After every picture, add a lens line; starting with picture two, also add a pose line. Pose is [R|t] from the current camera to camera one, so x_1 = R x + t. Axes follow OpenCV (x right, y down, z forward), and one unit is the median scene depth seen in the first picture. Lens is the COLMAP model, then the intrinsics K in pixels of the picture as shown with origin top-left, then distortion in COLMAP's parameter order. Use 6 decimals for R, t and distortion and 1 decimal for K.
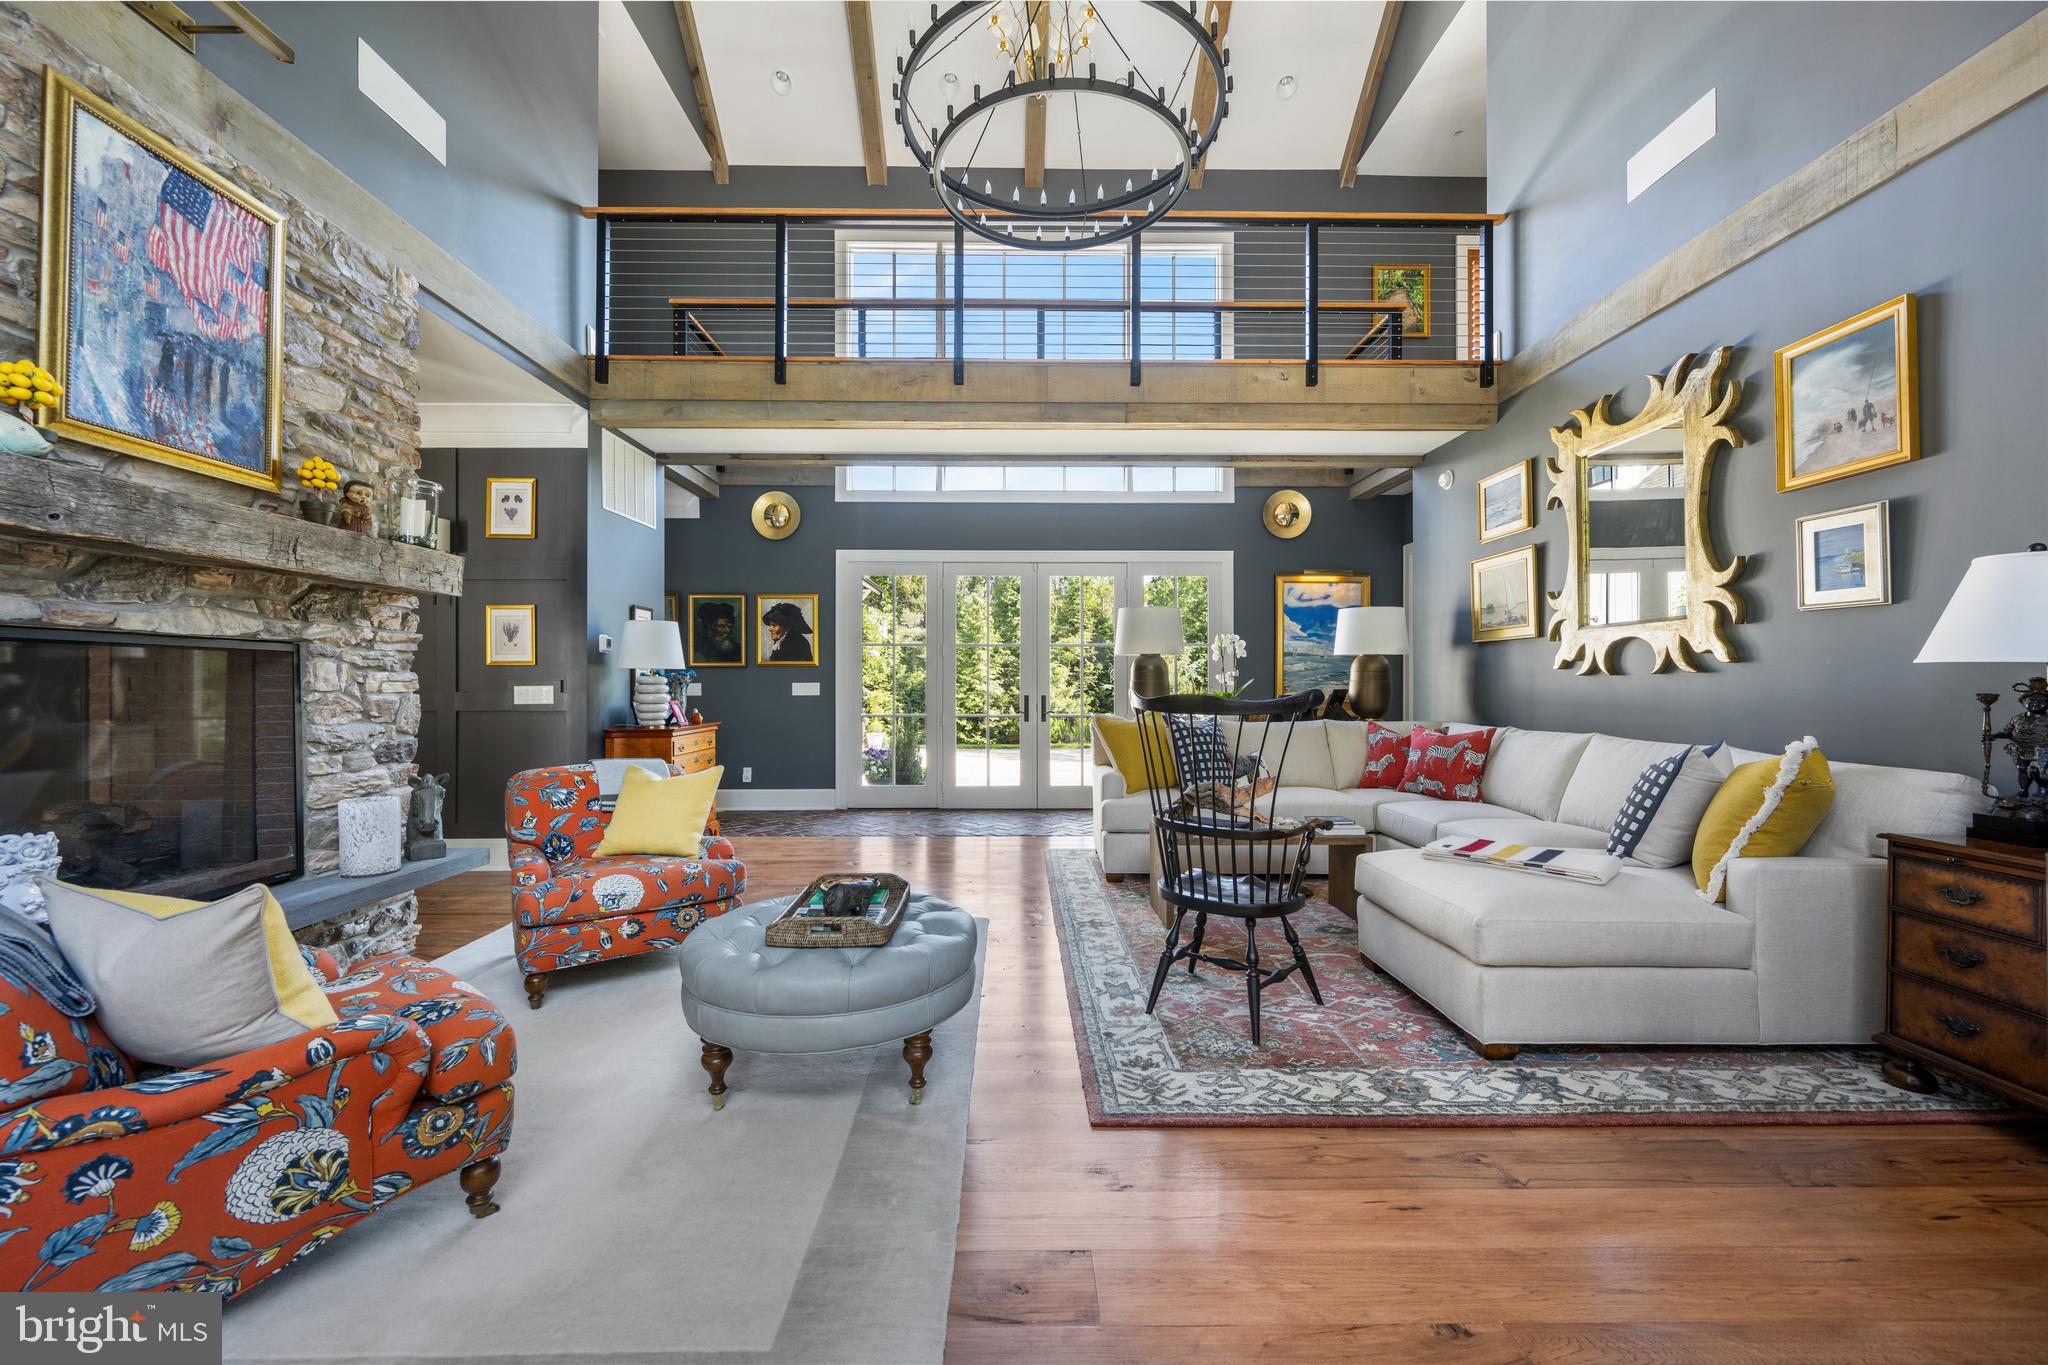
lens RADIAL K [[790.0, 0, 1024.0], [0, 790.0, 682.5], [0, 0, 1]] dist [-0.001550, -0.000317]
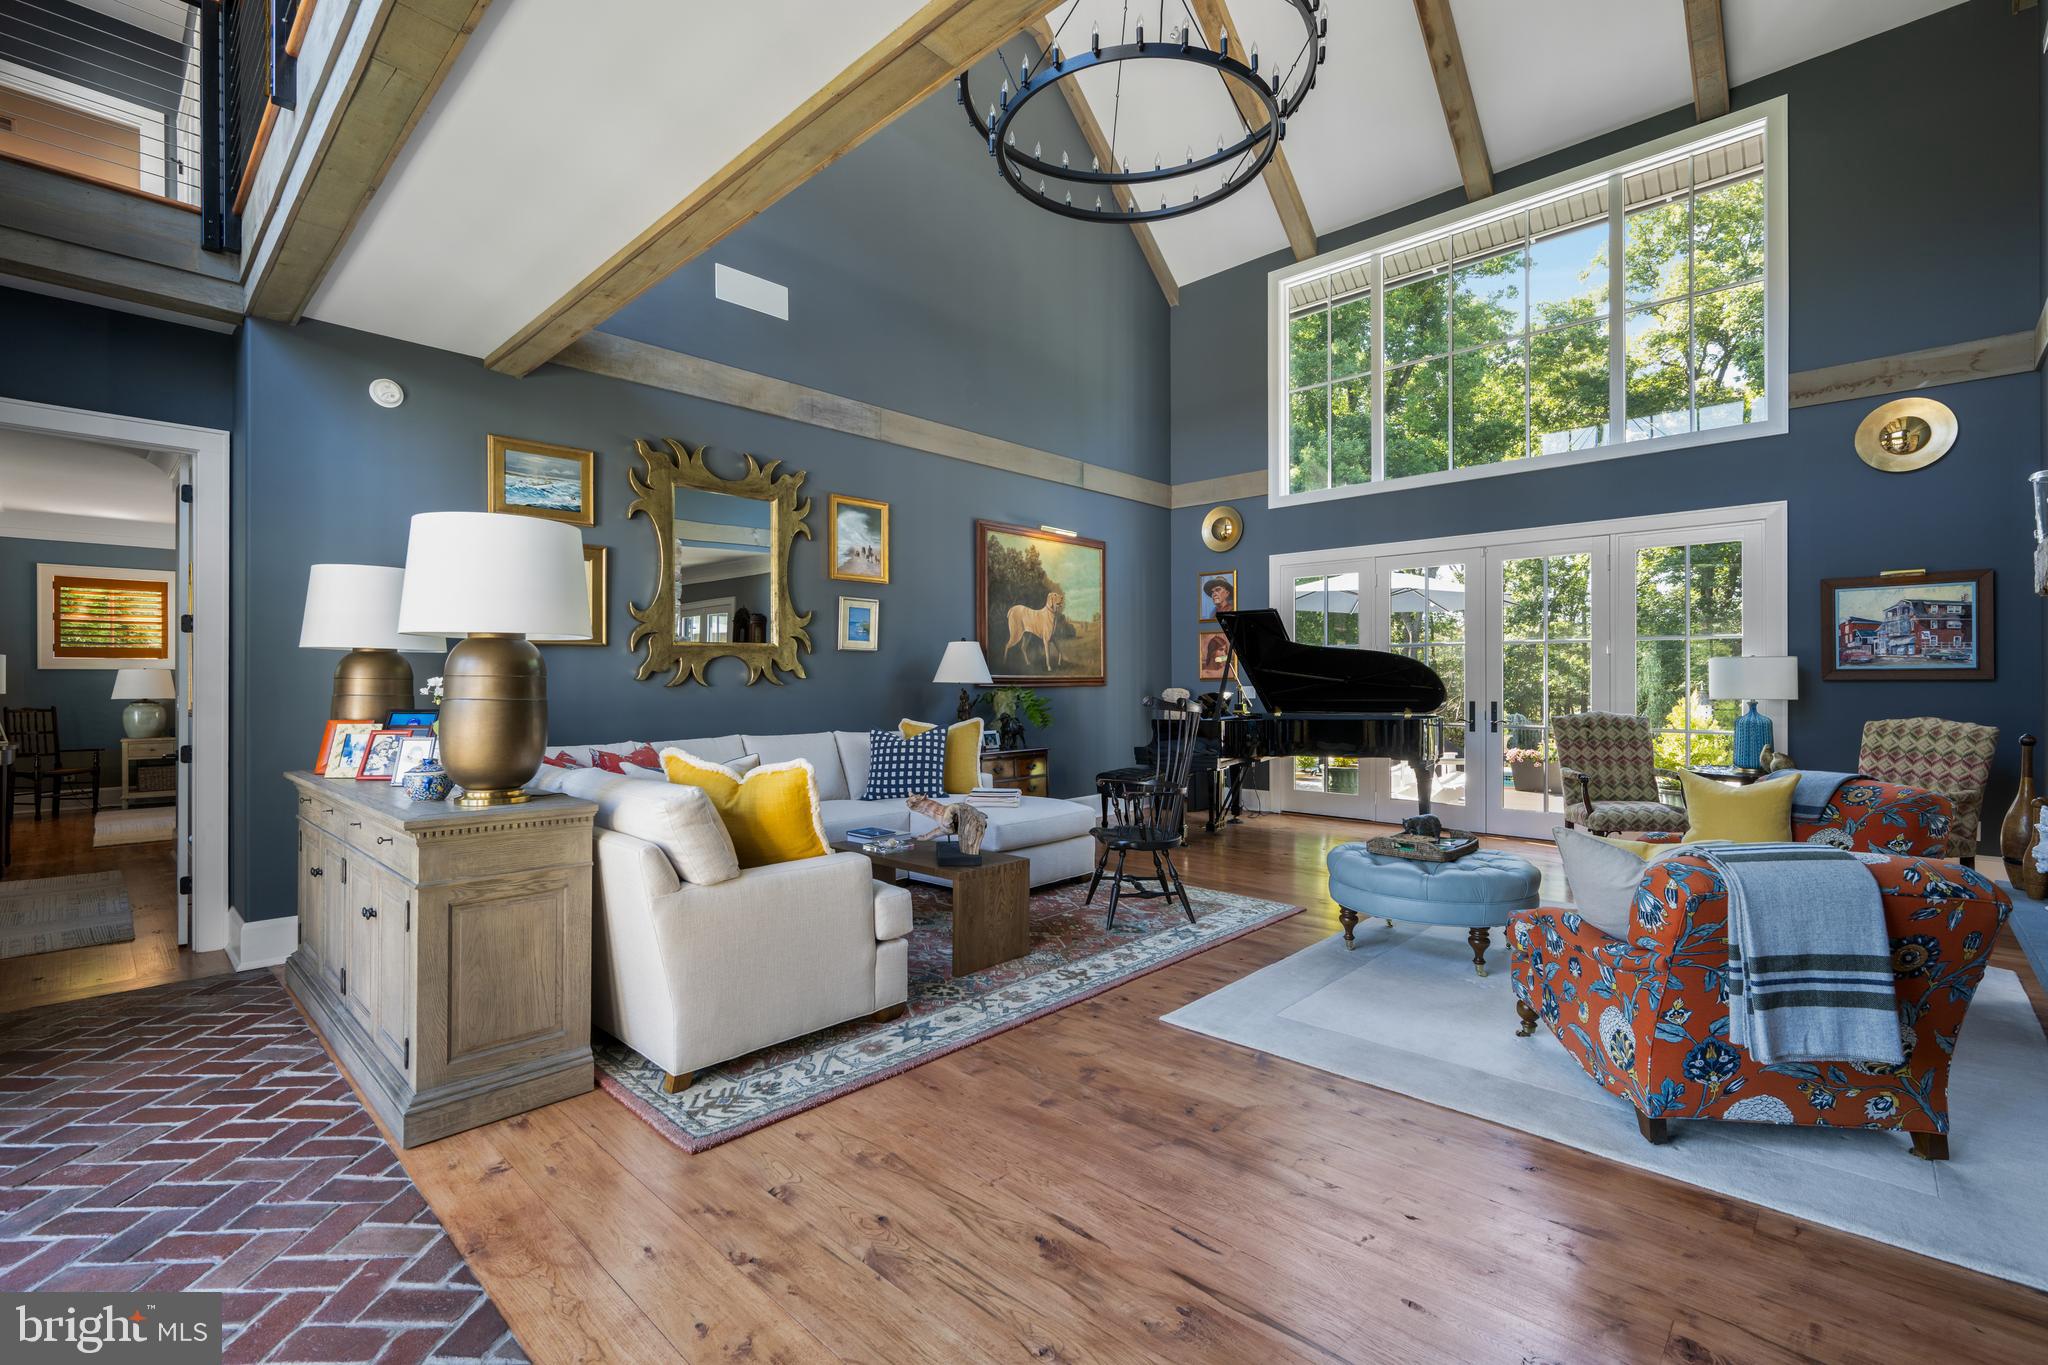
lens RADIAL K [[904.0, 0, 1024.0], [0, 904.0, 682.5], [0, 0, 1]] dist [0.003496, 0.000595]
pose [[-0.716905, 0.009104, 0.697111, -0.545729], [0.009643, 0.999949, -0.003141, -0.008024], [-0.697104, 0.004471, -0.716956, 1.700336]]
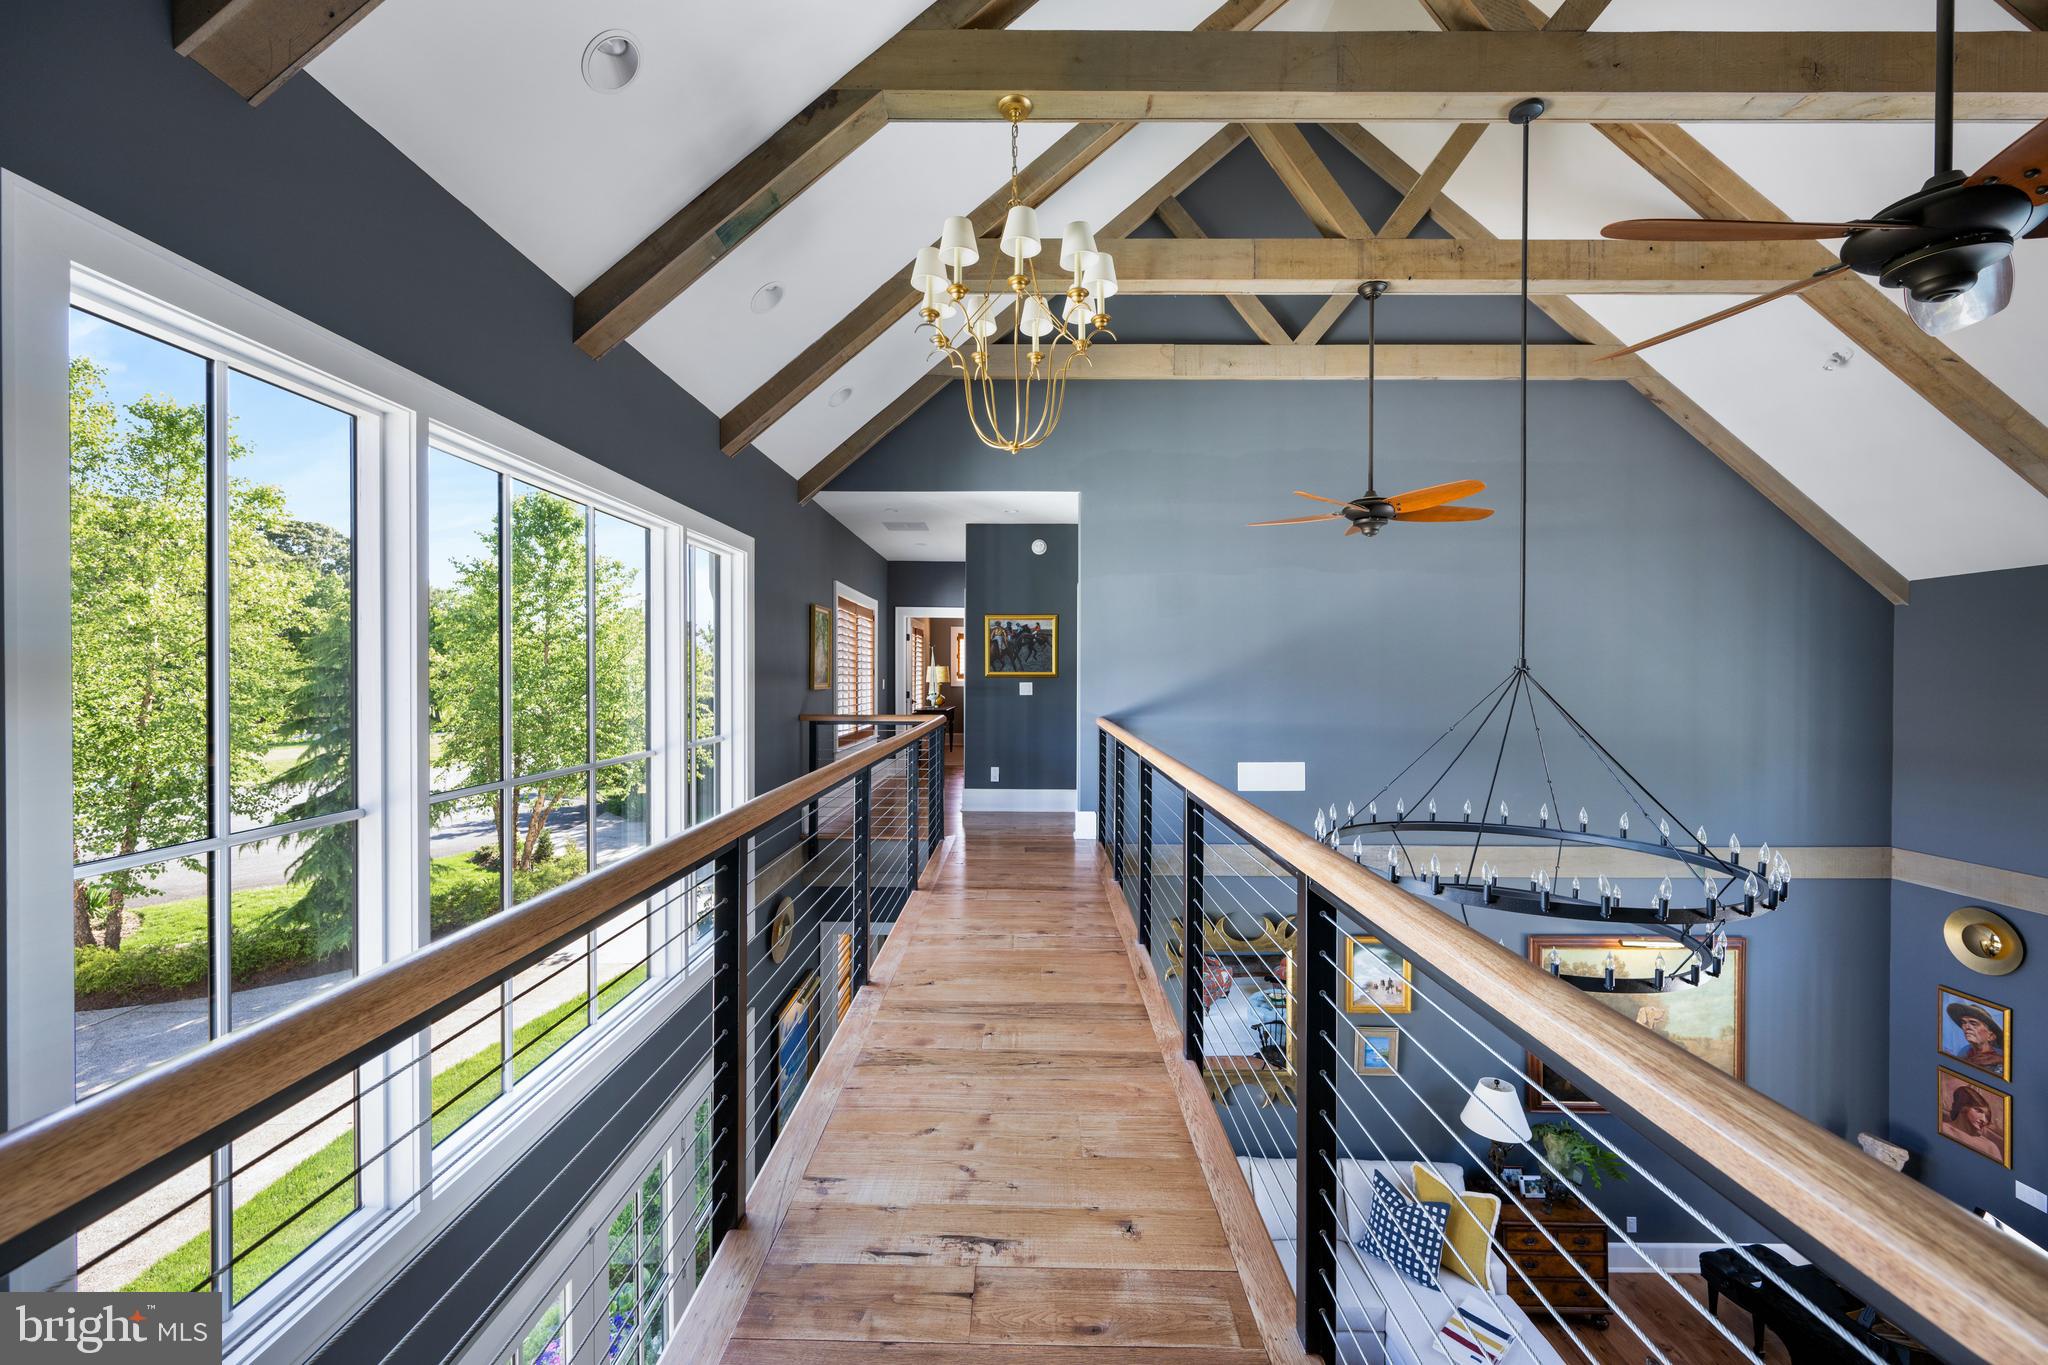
lens RADIAL K [[814.7, 0, 1024.0], [0, 814.7, 682.5], [0, 0, 1]] dist [-0.000028, 0.000218]
pose [[0.017049, -0.007012, 0.999830, -0.775406], [0.000681, 0.999975, 0.007001, -0.834099], [-0.999854, 0.000562, 0.017053, 1.398149]]
